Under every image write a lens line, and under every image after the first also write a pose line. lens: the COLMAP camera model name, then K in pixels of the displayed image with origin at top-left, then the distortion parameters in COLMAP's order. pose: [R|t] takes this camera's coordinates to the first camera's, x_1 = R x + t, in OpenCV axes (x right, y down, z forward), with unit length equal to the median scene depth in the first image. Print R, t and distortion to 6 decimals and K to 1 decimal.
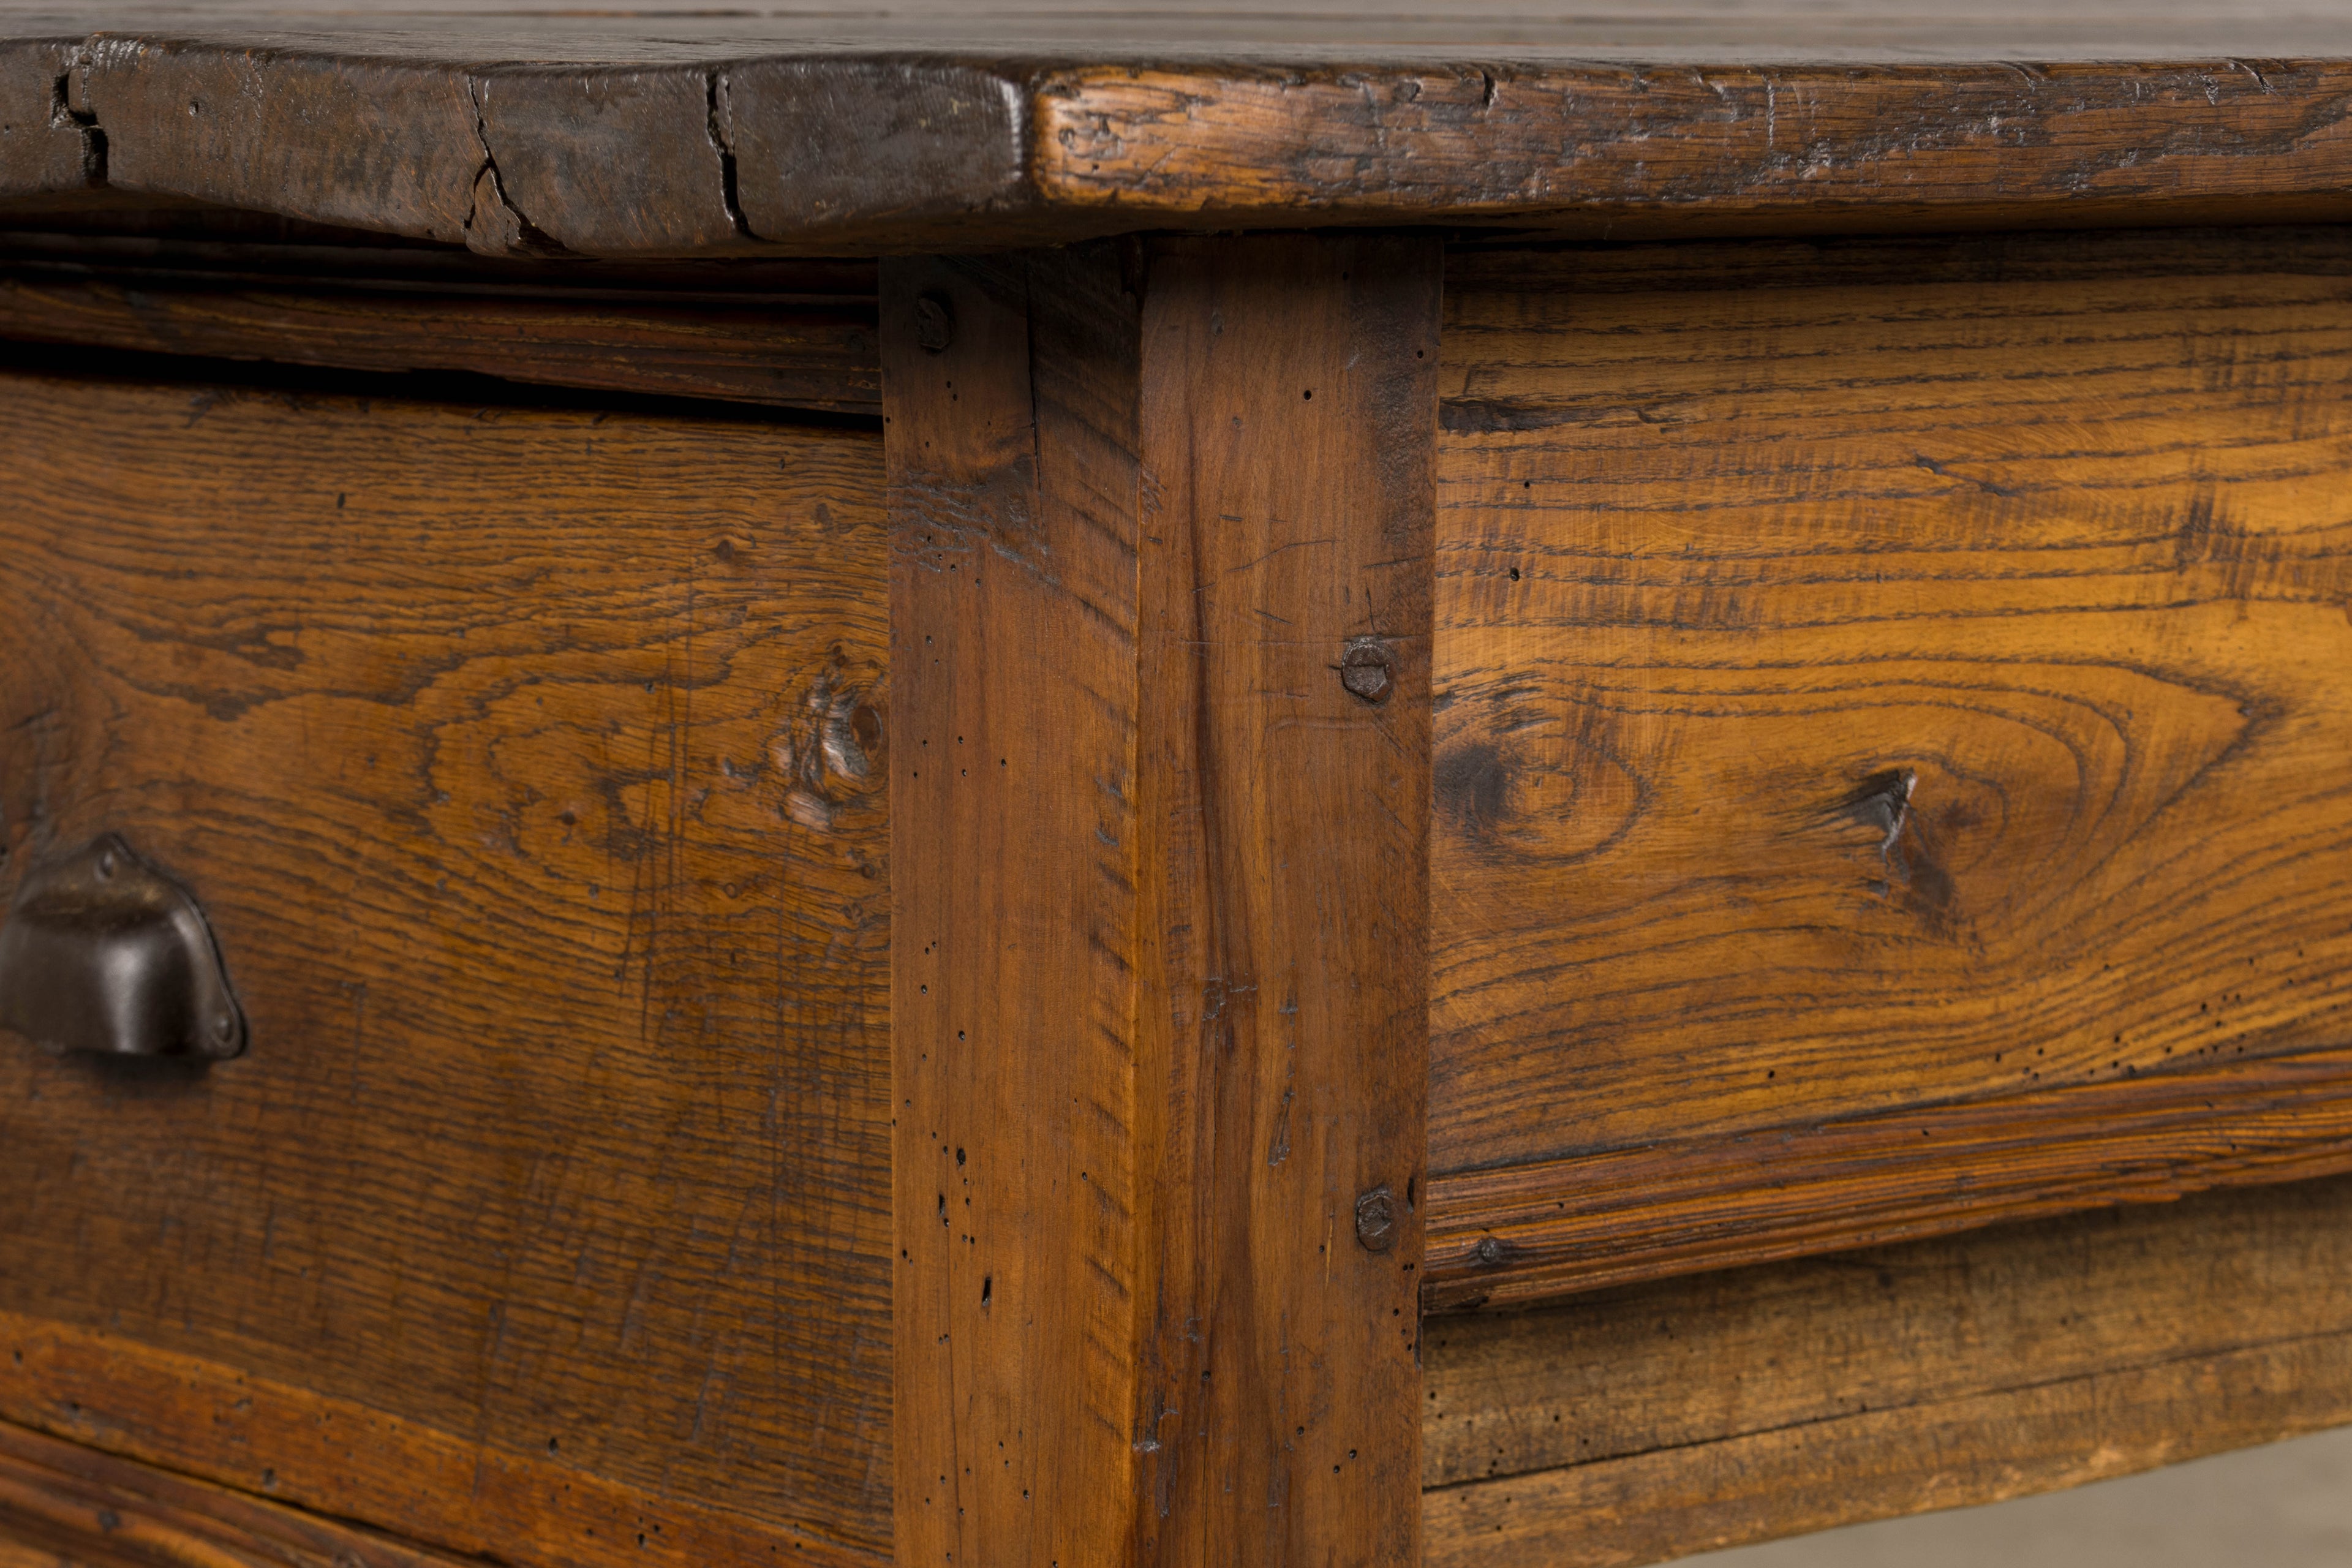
lens RADIAL K [[6374.9, 0, 696.7], [0, 6374.9, 782.6], [0, 0, 1]] dist [-0.135783, 0.603426]
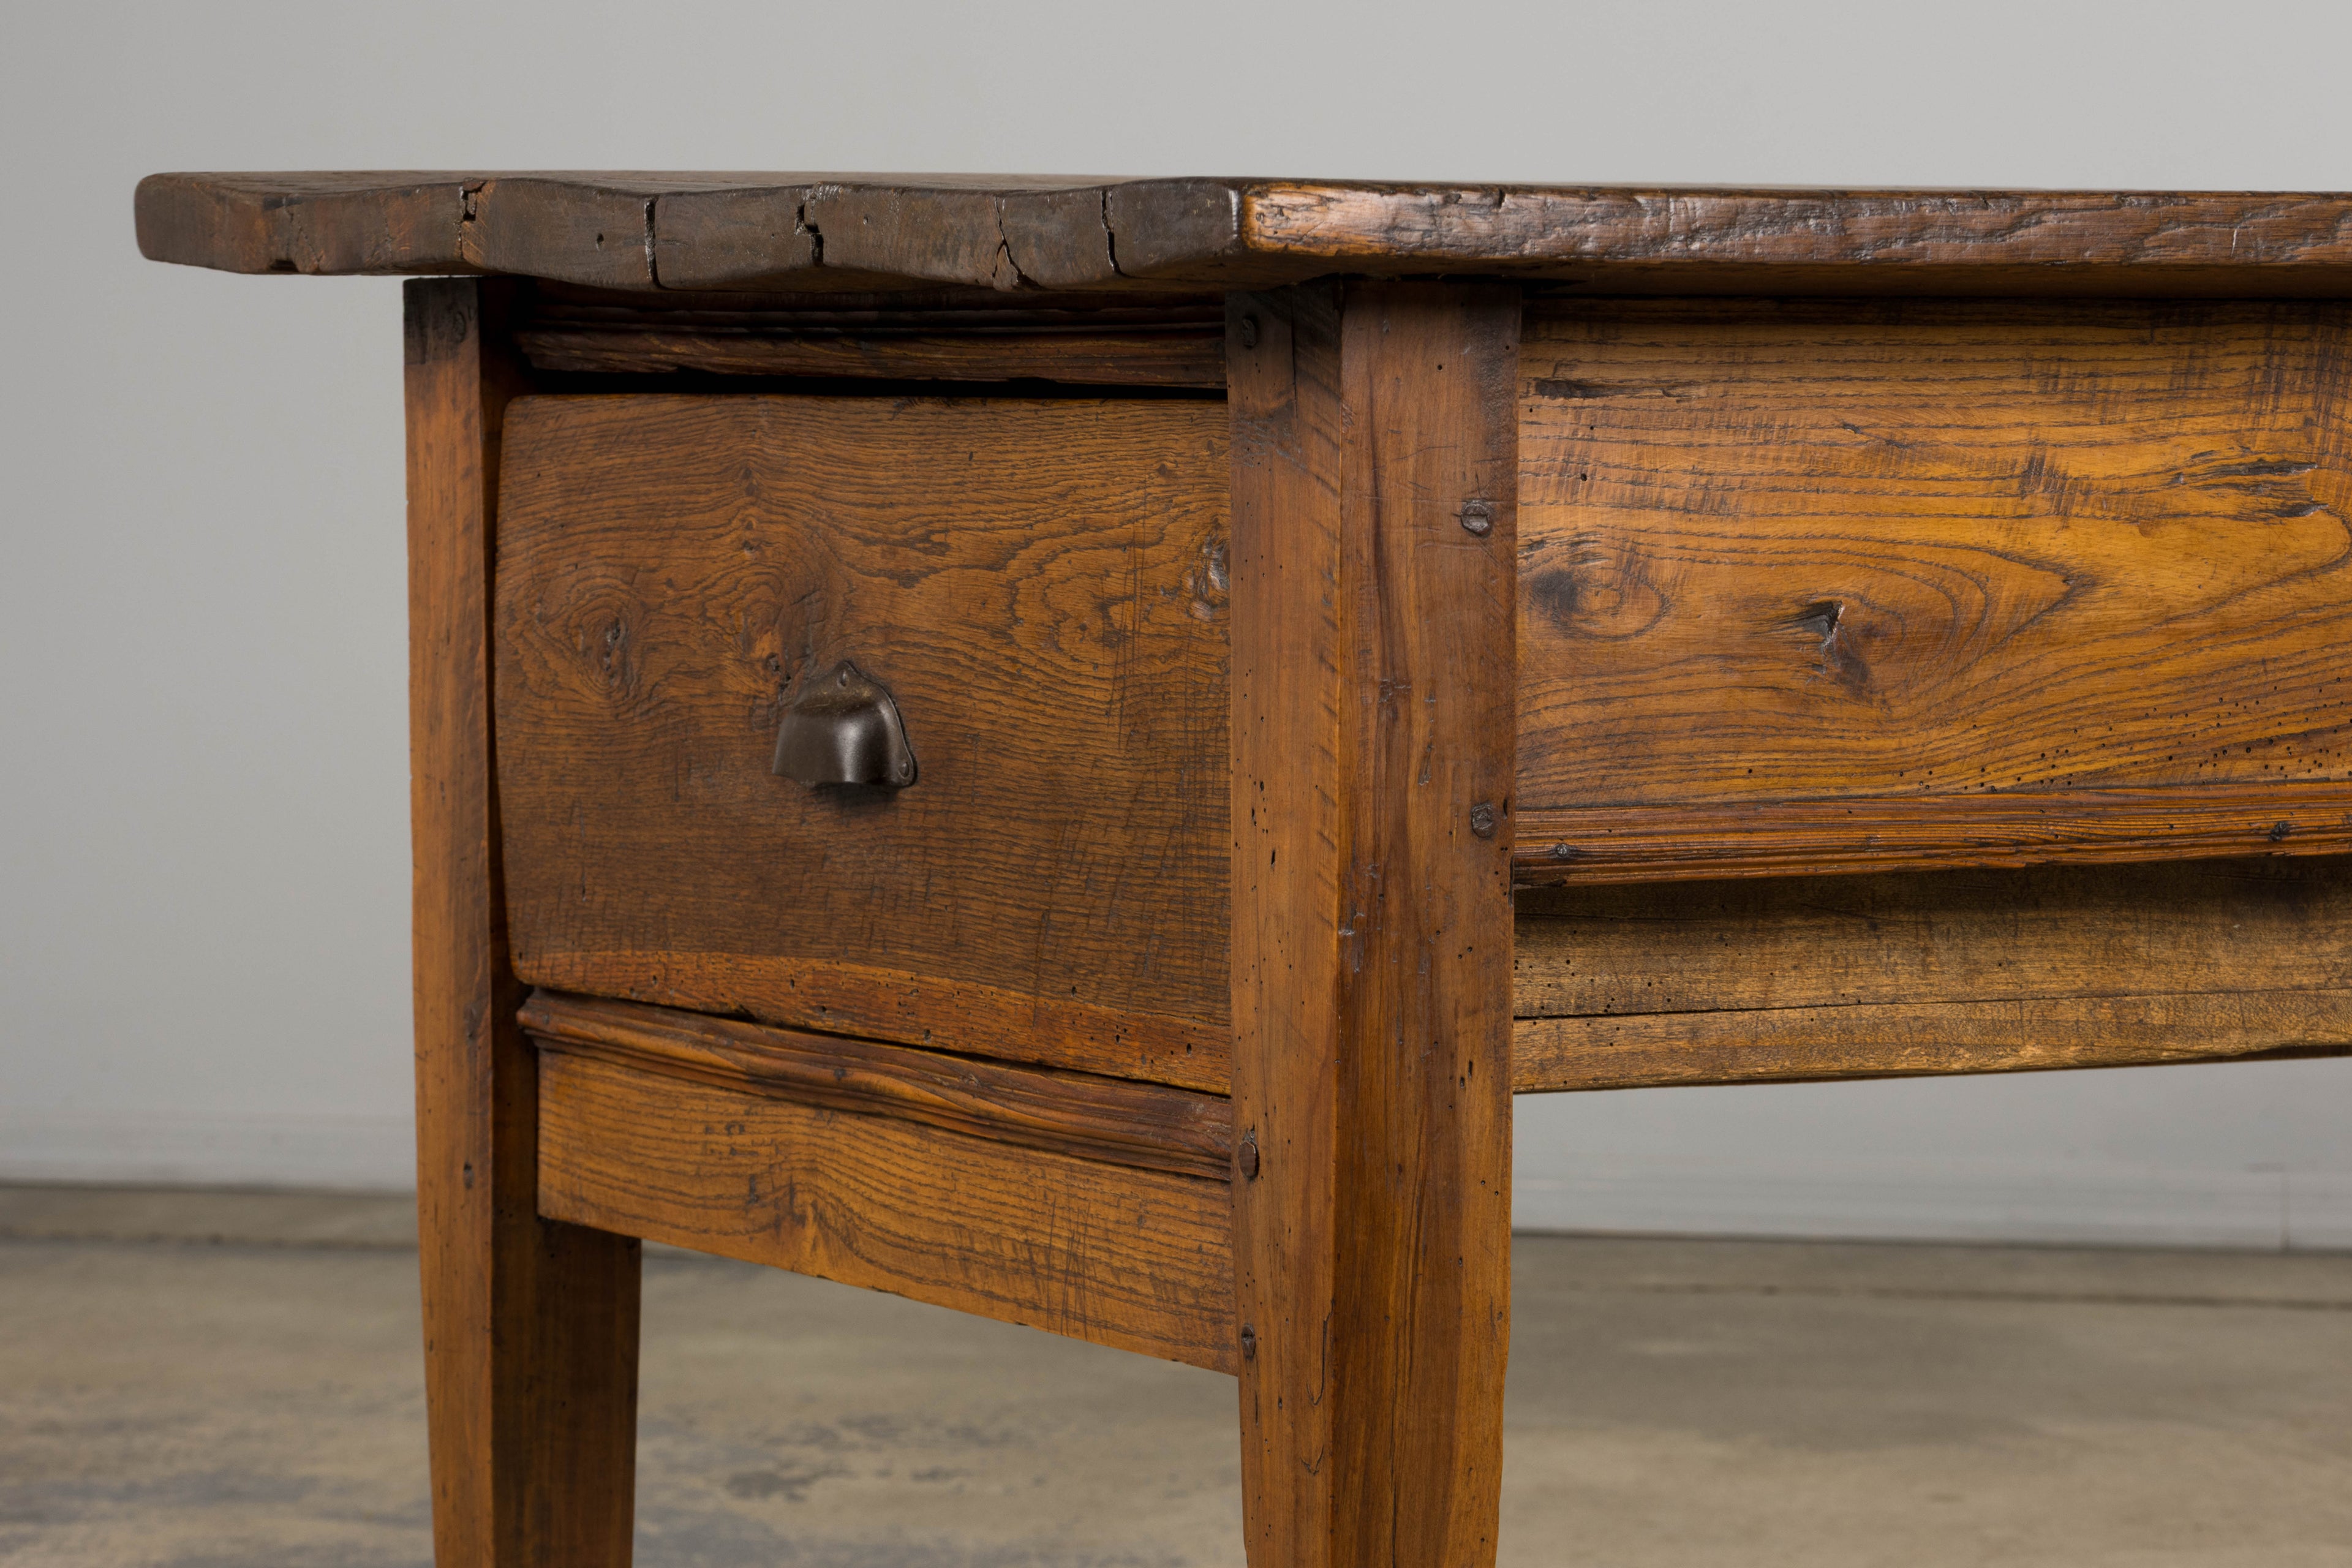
lens RADIAL K [[6374.9, 0, 696.7], [0, 6374.9, 782.6], [0, 0, 1]] dist [-0.135783, 0.603426]
pose [[0.985911, 0.014584, -0.166635, 0.175089], [-0.022257, 0.998772, -0.044269, 0.133720], [0.165784, 0.047354, 0.985024, -0.782884]]
